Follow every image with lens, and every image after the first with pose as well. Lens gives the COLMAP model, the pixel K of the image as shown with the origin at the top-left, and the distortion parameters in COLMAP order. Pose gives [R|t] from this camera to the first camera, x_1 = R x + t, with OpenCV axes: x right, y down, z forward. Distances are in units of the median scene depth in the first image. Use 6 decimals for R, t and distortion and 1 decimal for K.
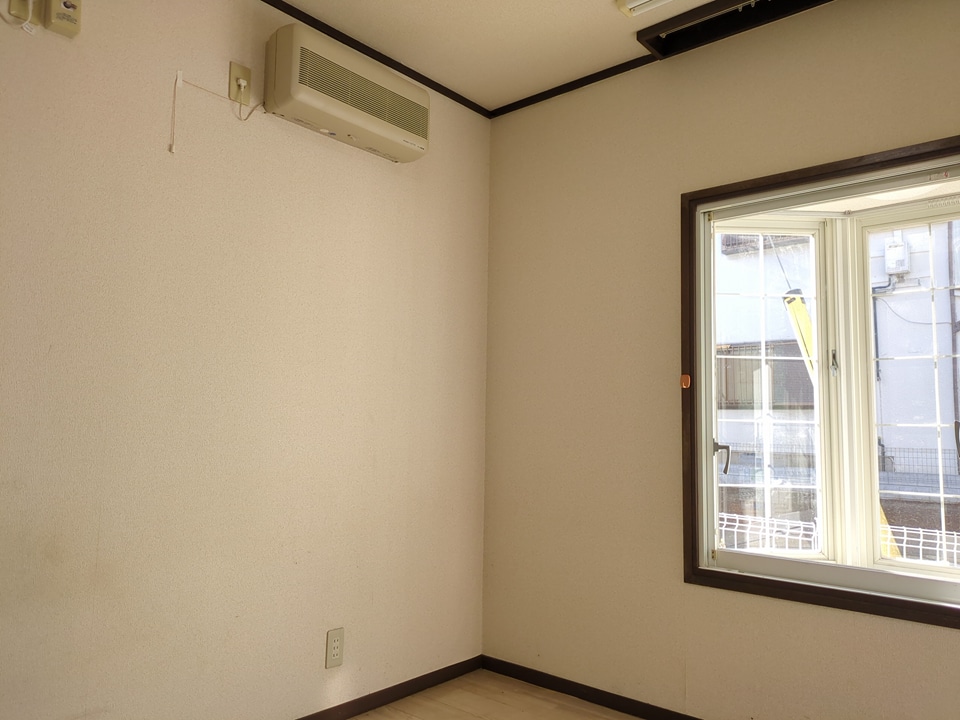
lens RADIAL K [[713.4, 0, 480.4], [0, 713.4, 357.0], [0, 0, 1]] dist [0.013455, -0.008001]
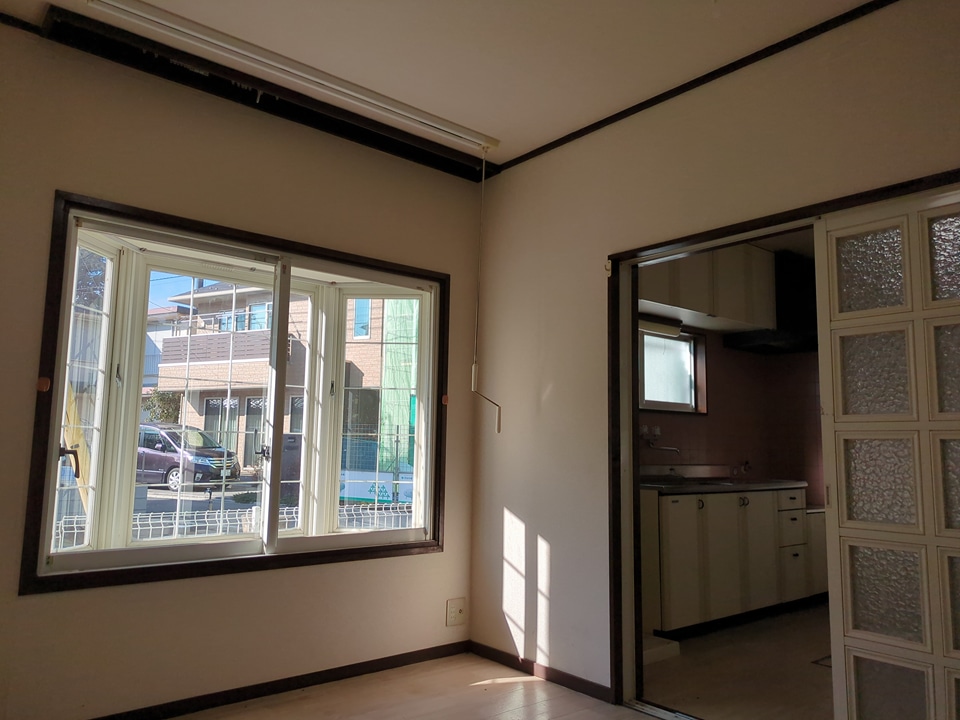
lens RADIAL K [[713.4, 0, 480.6], [0, 713.4, 360.8], [0, 0, 1]] dist [0.013455, -0.008001]
pose [[0.195061, 0.113531, 0.974198, -0.552238], [-0.103528, 0.990112, -0.094657, 0.034820], [-0.975312, -0.082392, 0.204886, 0.237014]]
